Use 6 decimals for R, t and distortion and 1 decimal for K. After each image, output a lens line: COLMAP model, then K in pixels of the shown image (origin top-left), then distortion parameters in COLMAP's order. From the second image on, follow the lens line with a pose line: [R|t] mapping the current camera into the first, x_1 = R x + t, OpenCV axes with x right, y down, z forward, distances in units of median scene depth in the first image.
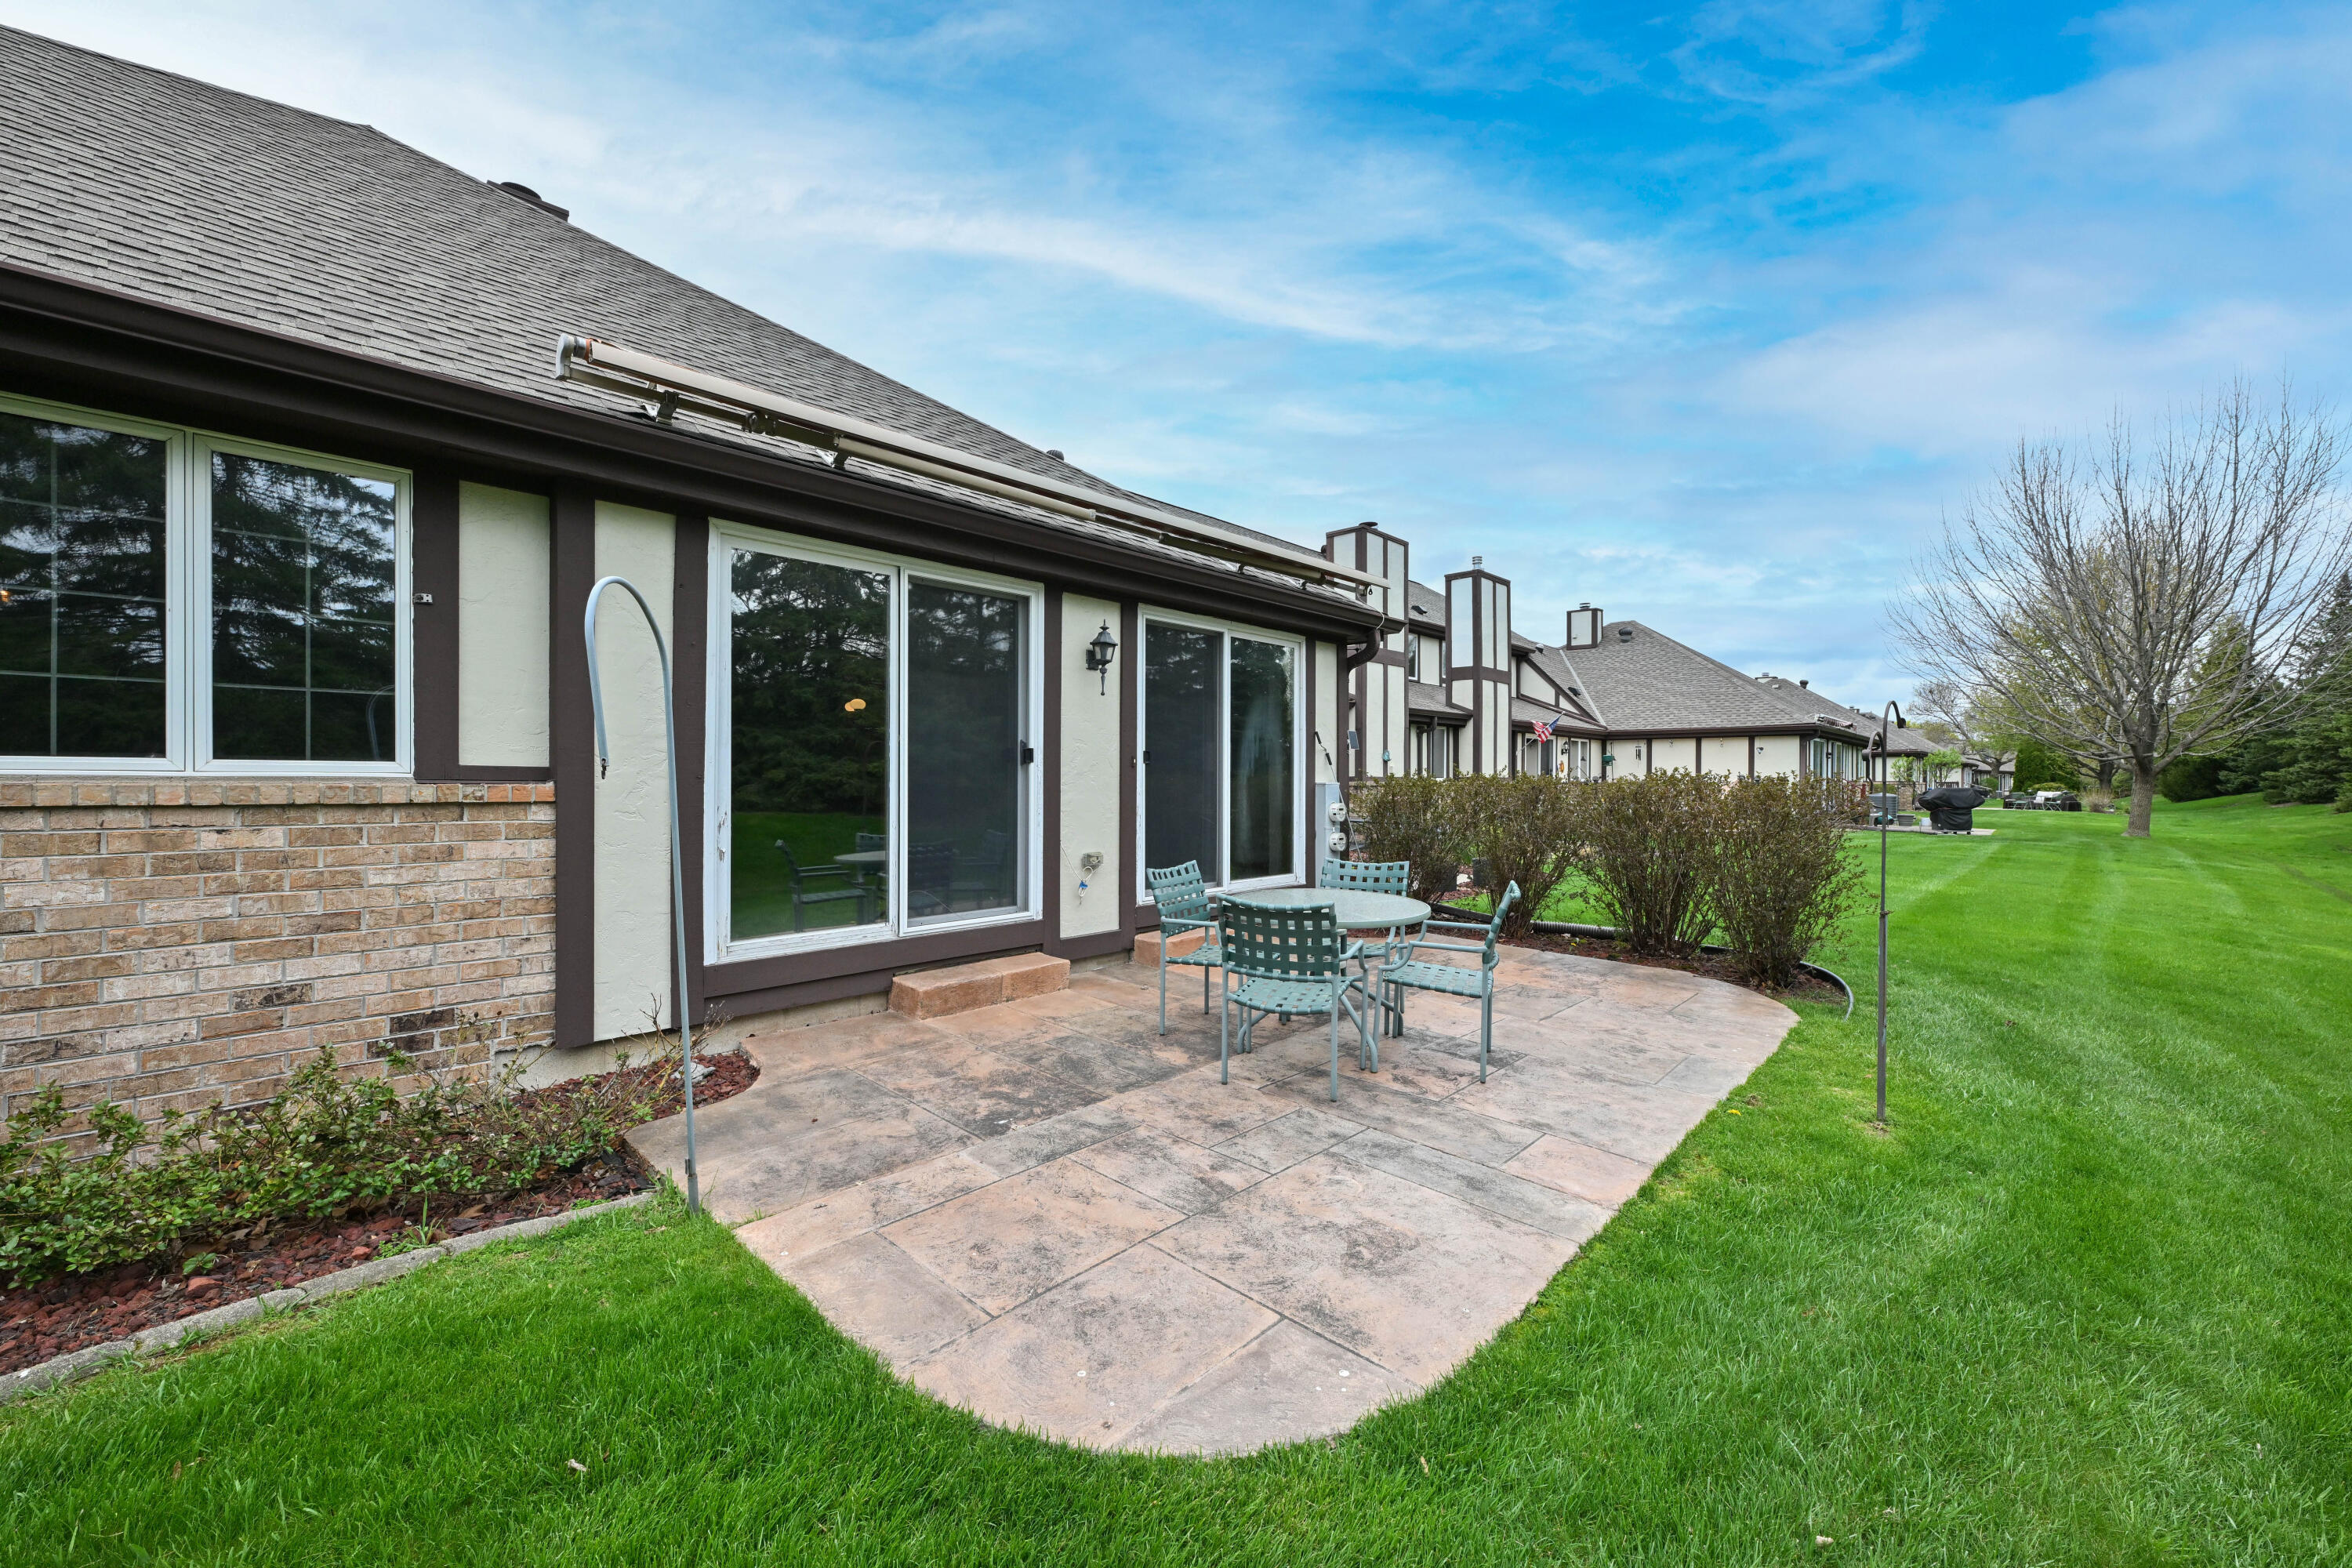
lens RADIAL K [[935.1, 0, 1186.9], [0, 935.1, 784.5], [0, 0, 1]] dist [-0.000614, 0.000163]
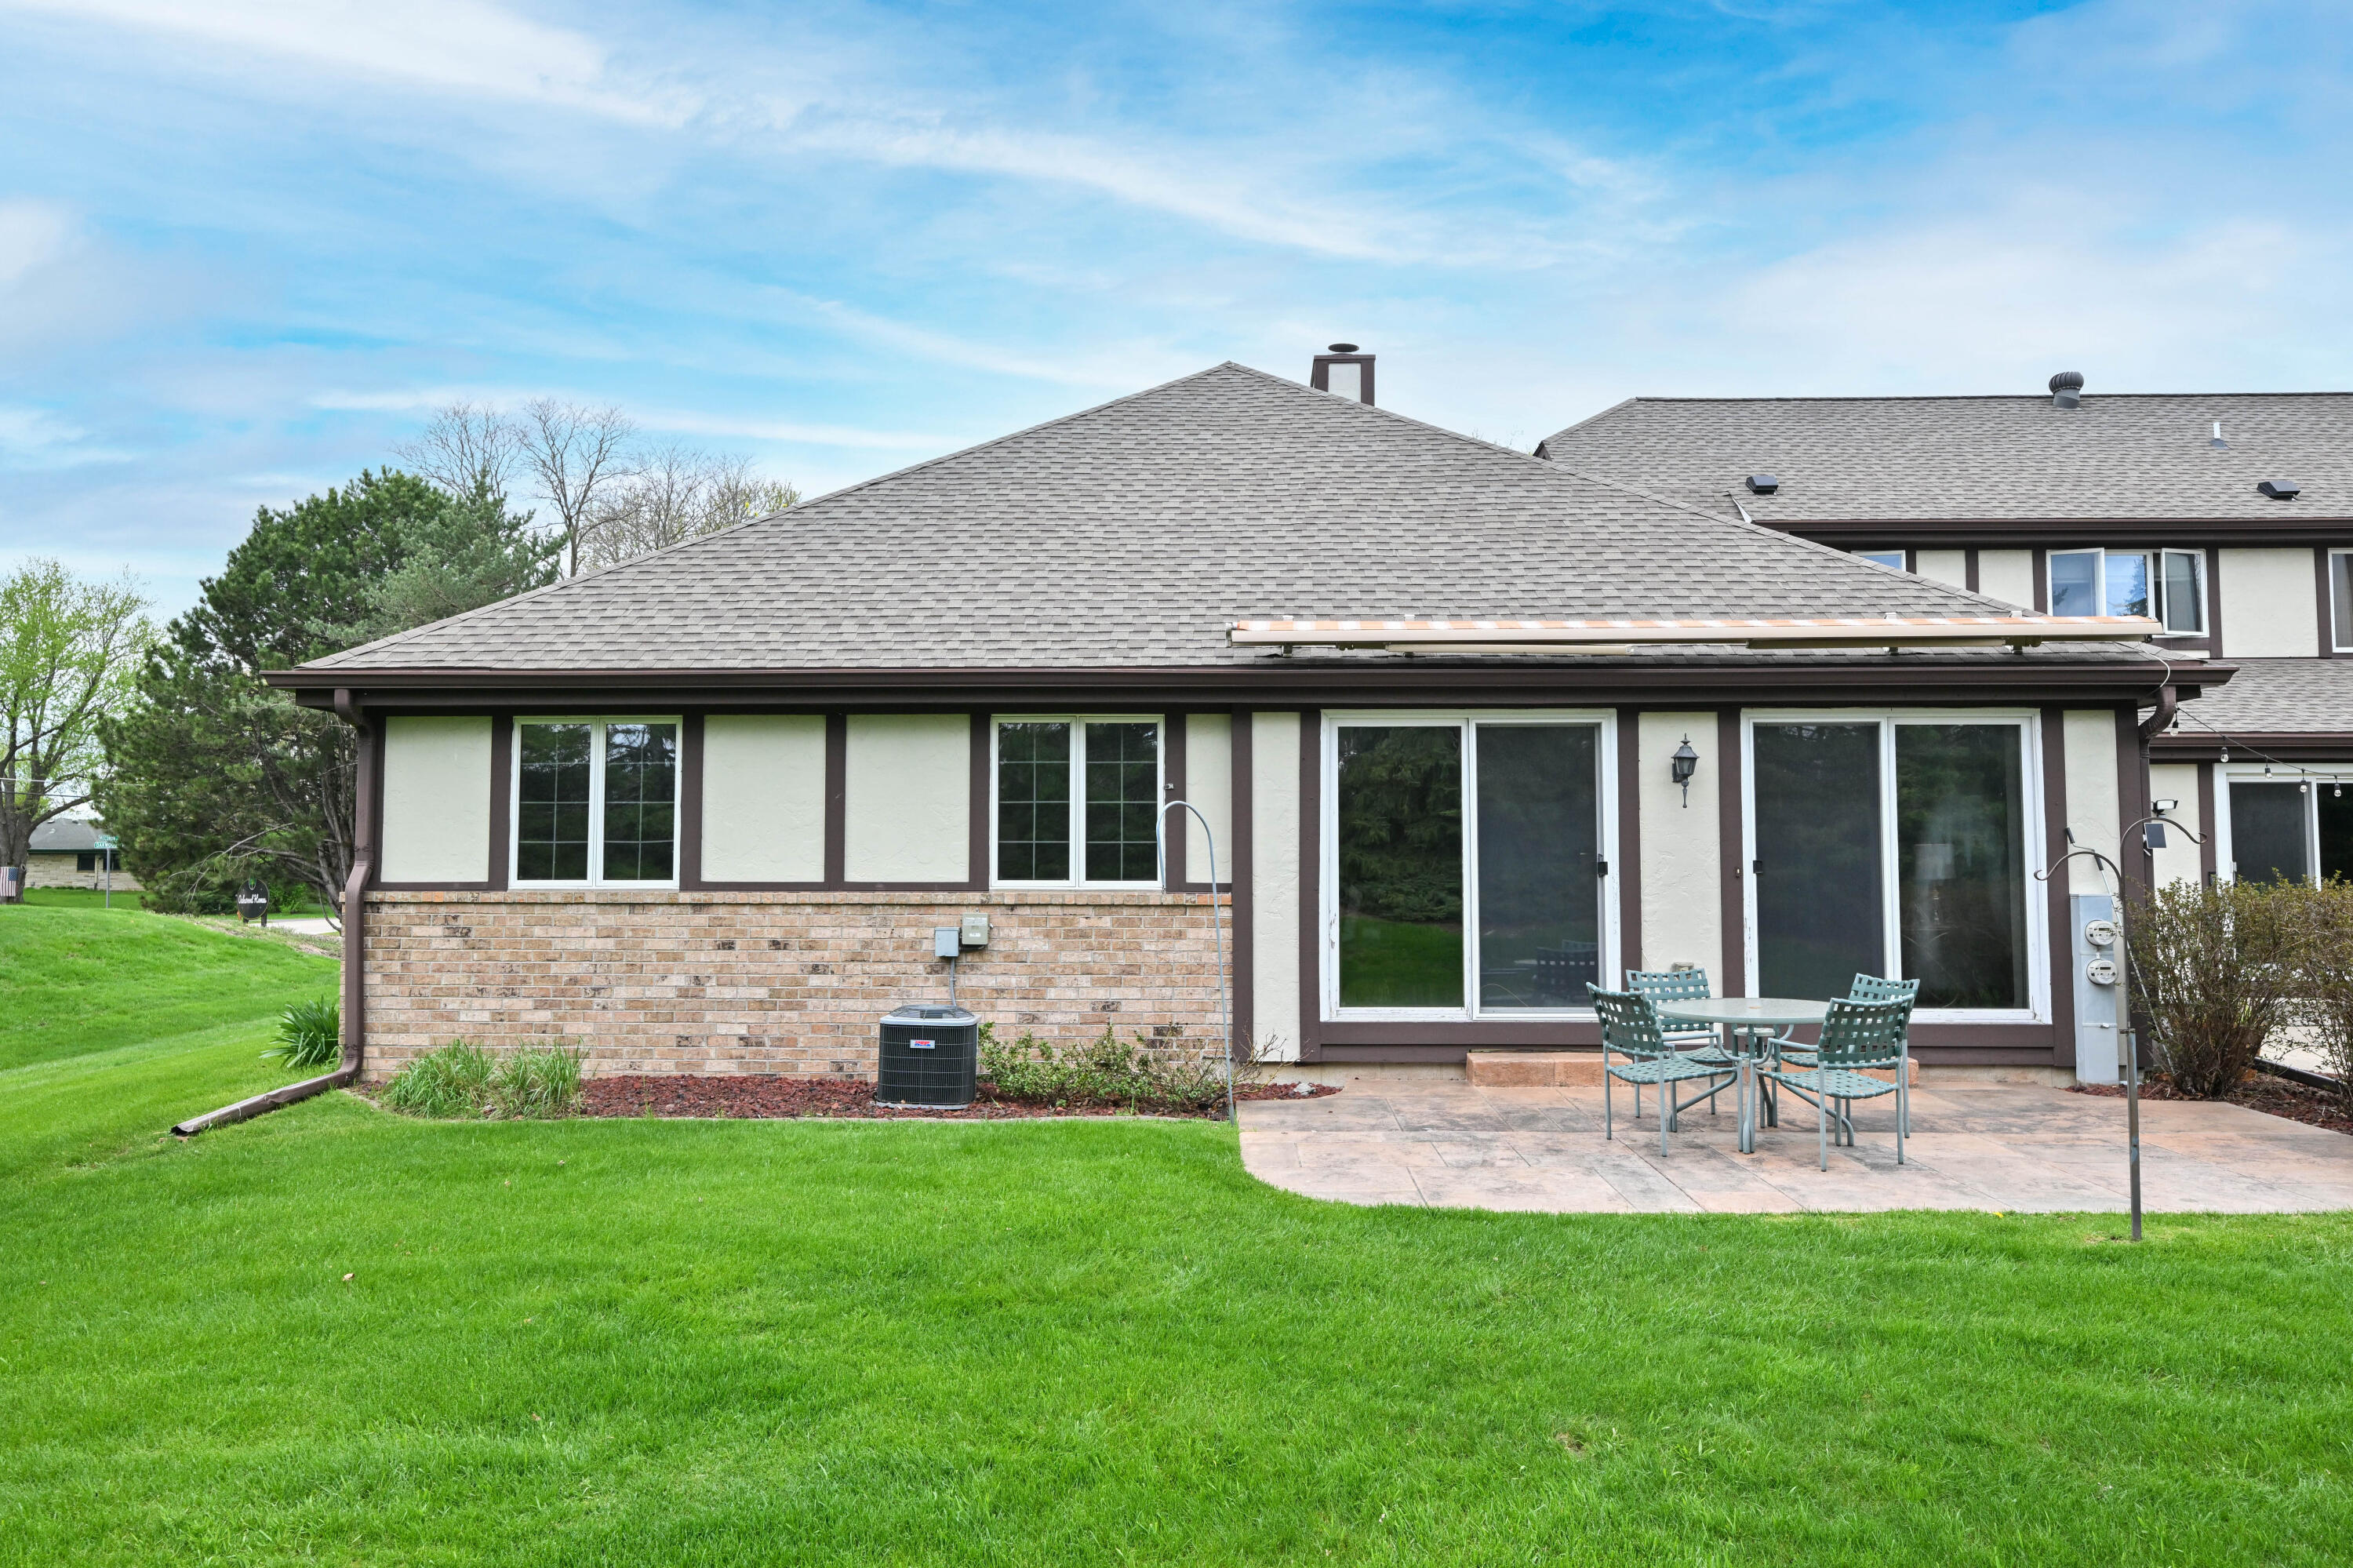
lens RADIAL K [[1575.1, 0, 1140.7], [0, 1575.1, 779.8], [0, 0, 1]] dist [-0.010291, 0.001949]
pose [[0.647065, -0.050155, -0.760783, 1.290135], [-0.003039, 0.997656, -0.068356, -0.010836], [0.762428, 0.046543, 0.645396, -0.872213]]
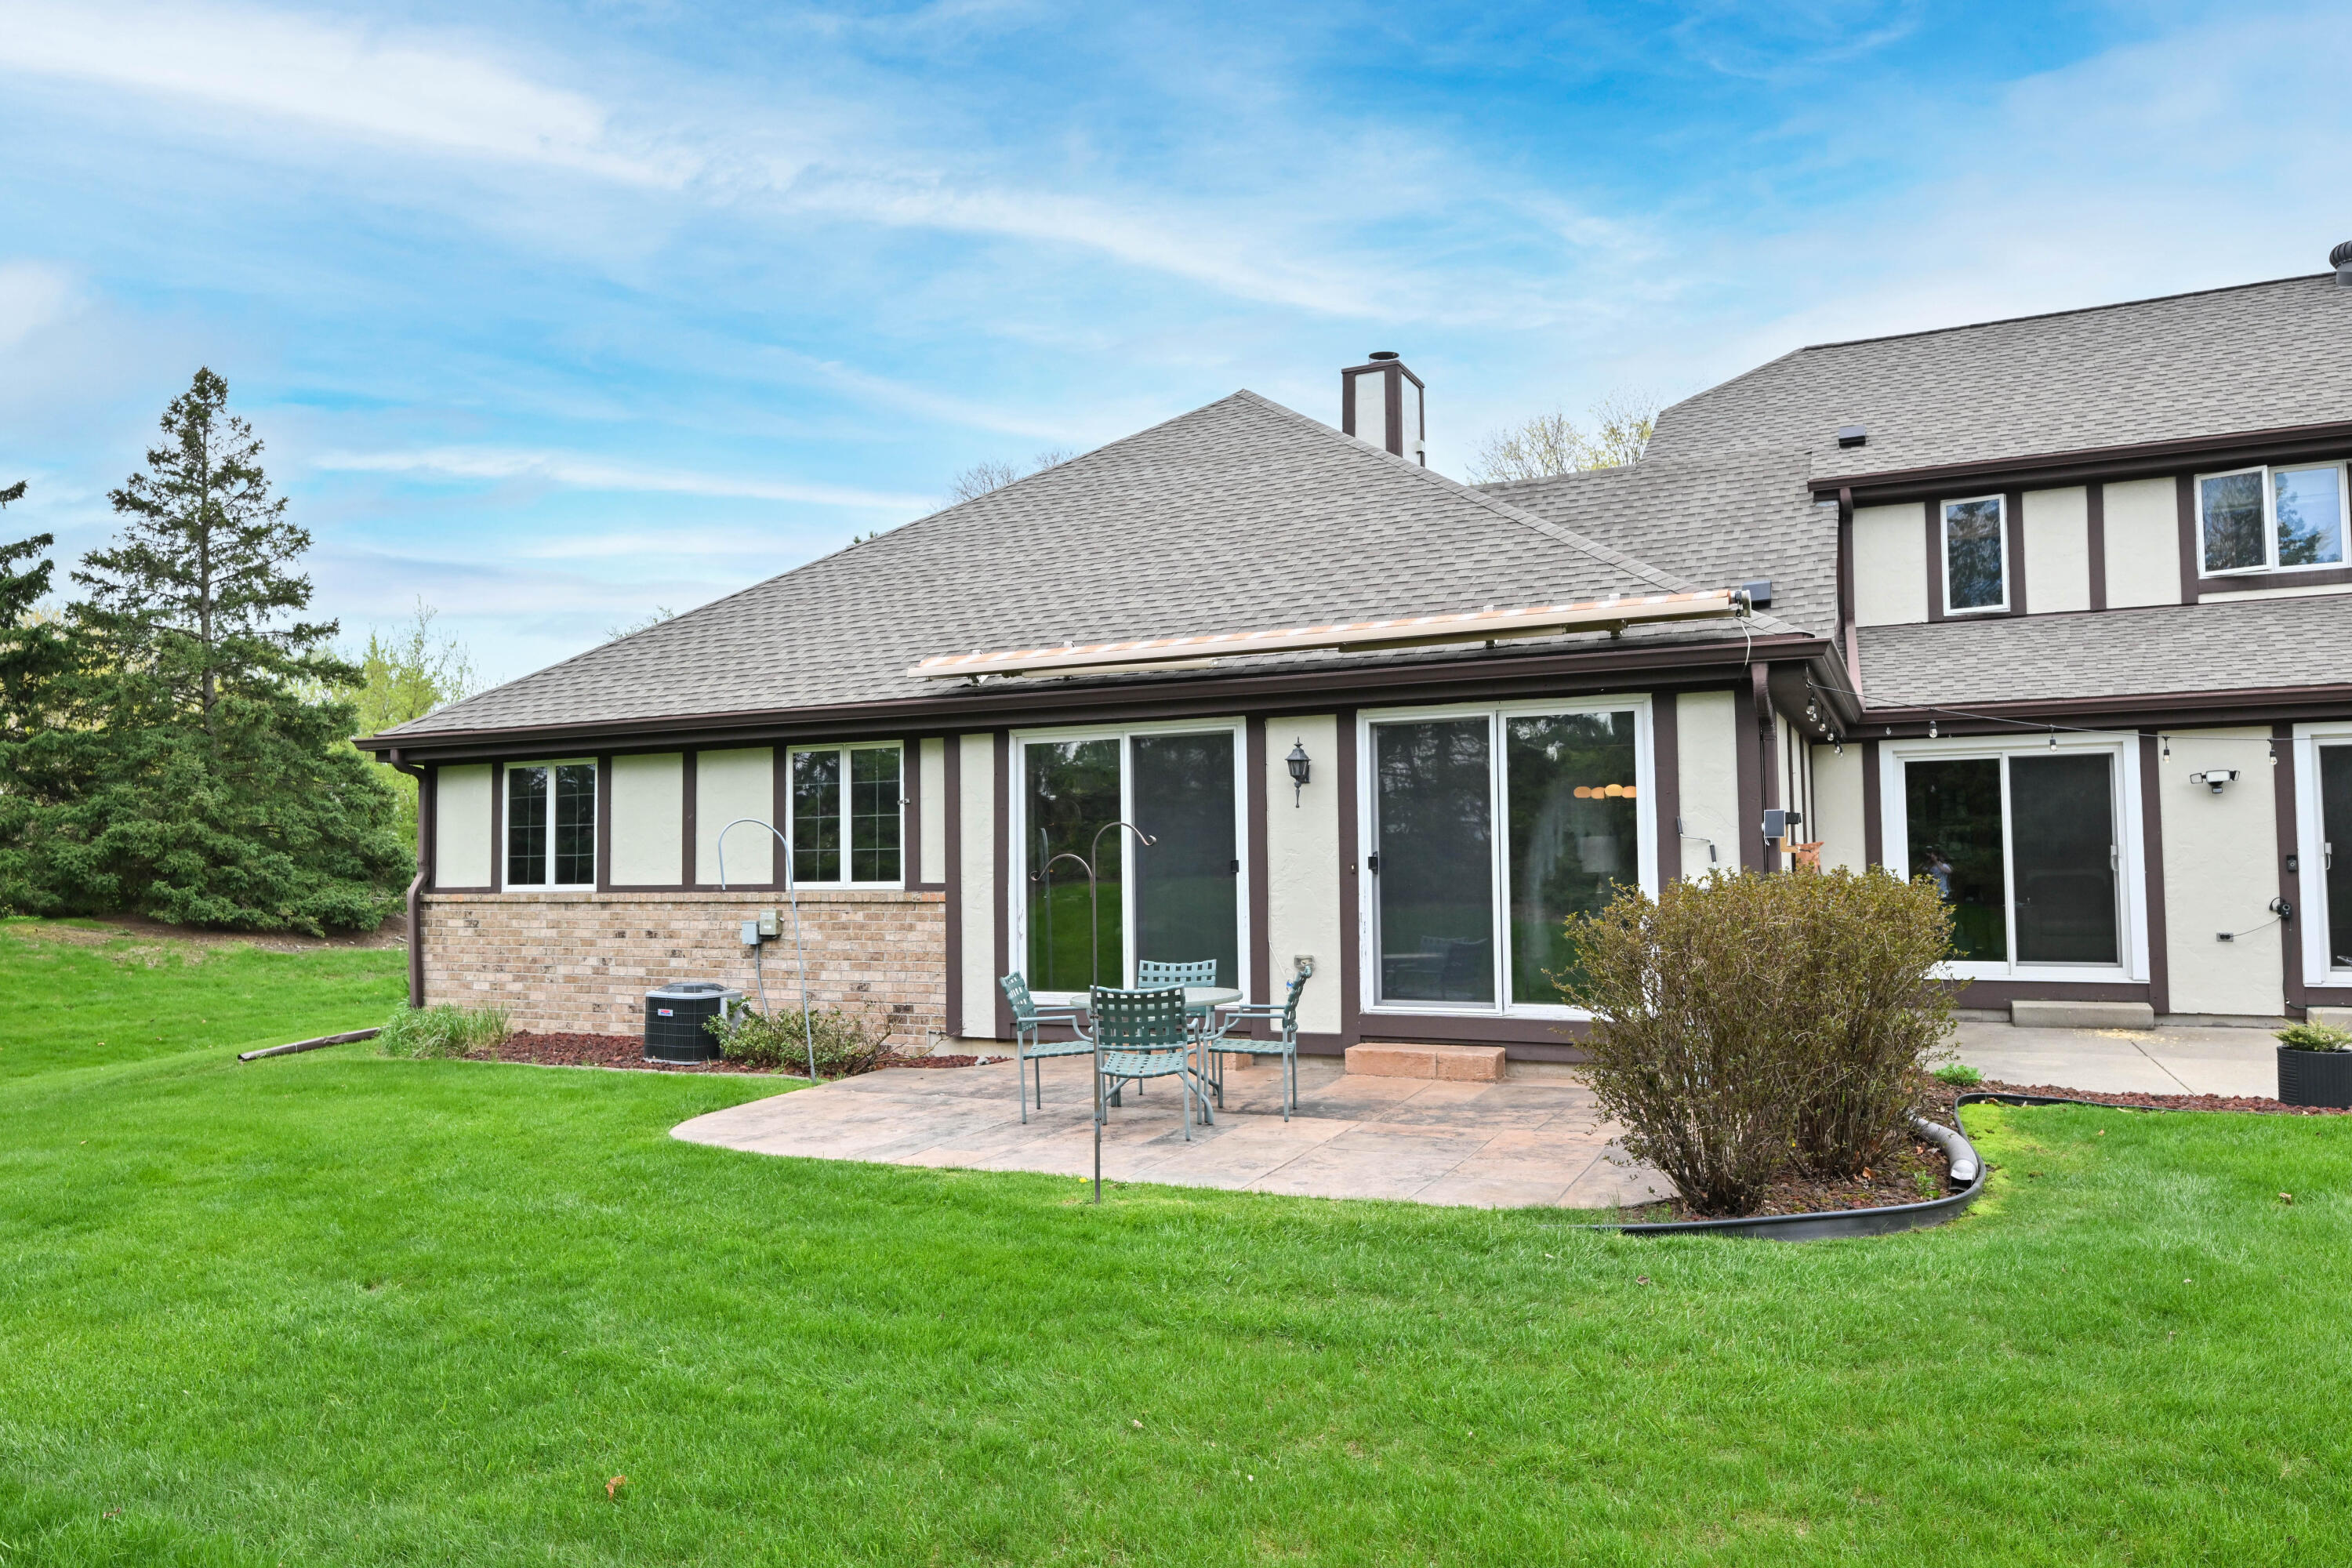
lens RADIAL K [[1574.4, 0, 1153.2], [0, 1574.4, 785.9], [0, 0, 1]] dist [-0.010291, 0.001949]
pose [[0.276604, -0.060945, -0.959049, 2.462815], [0.005637, 0.998073, -0.061799, -0.016325], [0.960967, 0.011687, 0.276415, 0.530662]]
